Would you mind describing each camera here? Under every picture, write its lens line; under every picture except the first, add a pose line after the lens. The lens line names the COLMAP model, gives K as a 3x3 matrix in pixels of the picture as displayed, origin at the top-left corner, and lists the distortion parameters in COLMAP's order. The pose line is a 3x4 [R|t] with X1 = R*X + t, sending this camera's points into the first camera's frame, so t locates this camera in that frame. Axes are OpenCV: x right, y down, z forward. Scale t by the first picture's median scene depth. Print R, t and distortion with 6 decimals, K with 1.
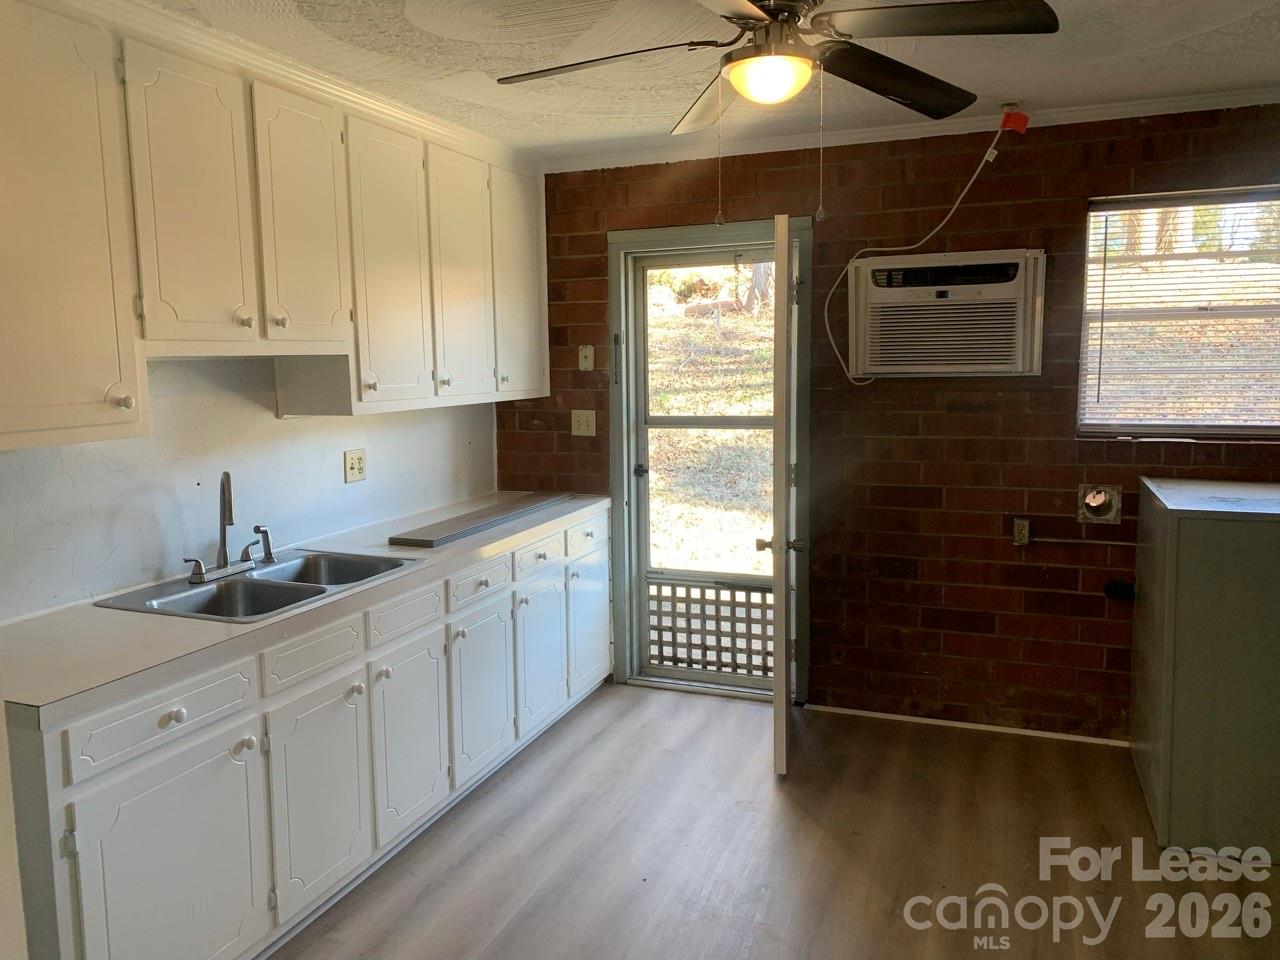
lens RADIAL K [[970.6, 0, 638.0], [0, 970.6, 480.0], [0, 0, 1]] dist [0.041914, -0.033286]
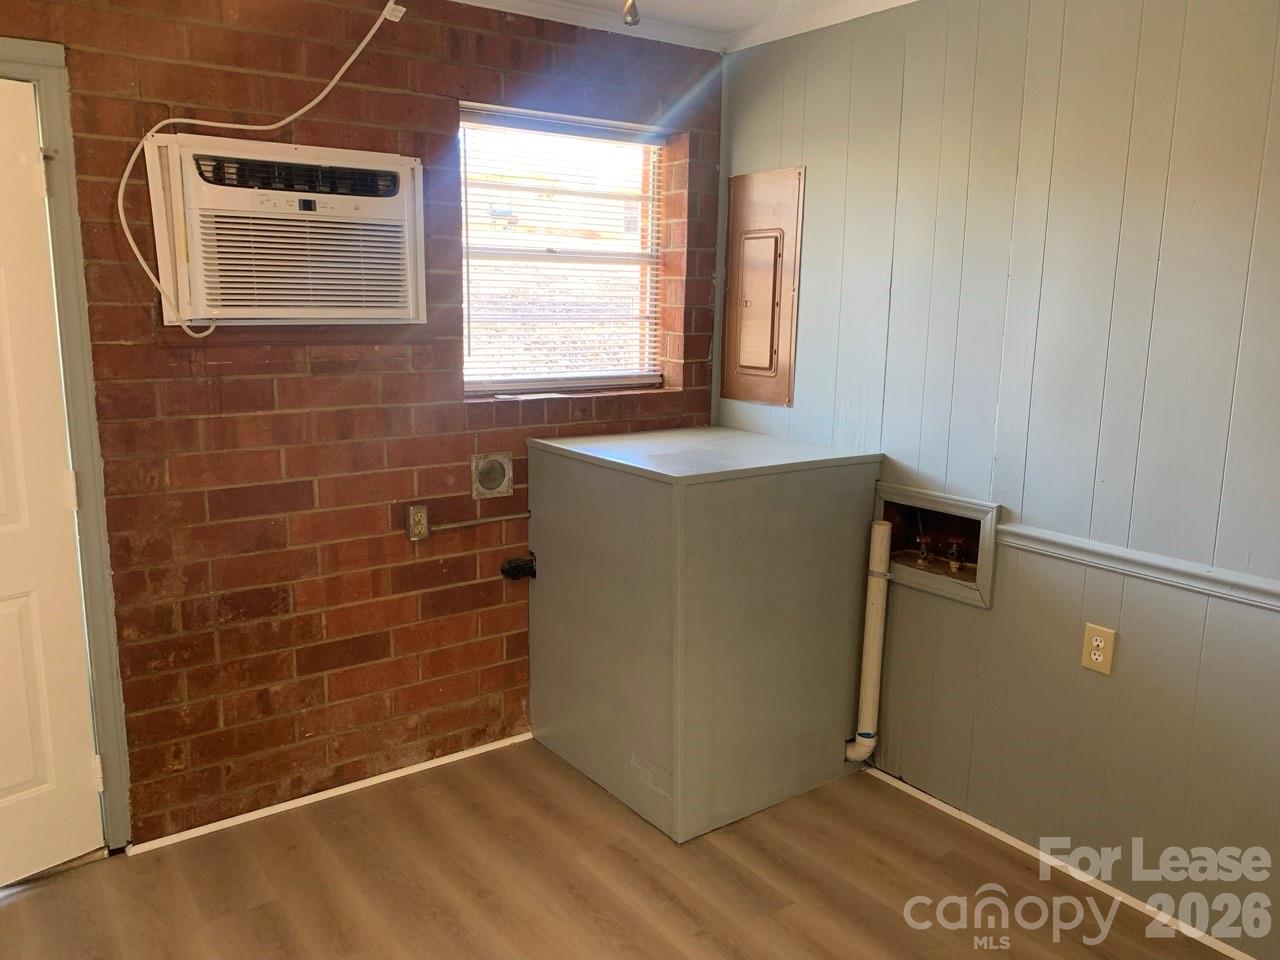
lens RADIAL K [[970.6, 0, 640.8], [0, 970.6, 476.9], [0, 0, 1]] dist [0.041914, -0.033286]
pose [[0.552022, -0.131030, 0.823470, -0.150591], [0.089927, 0.991171, 0.097431, -0.043890], [-0.828966, 0.020268, 0.558931, 0.407195]]
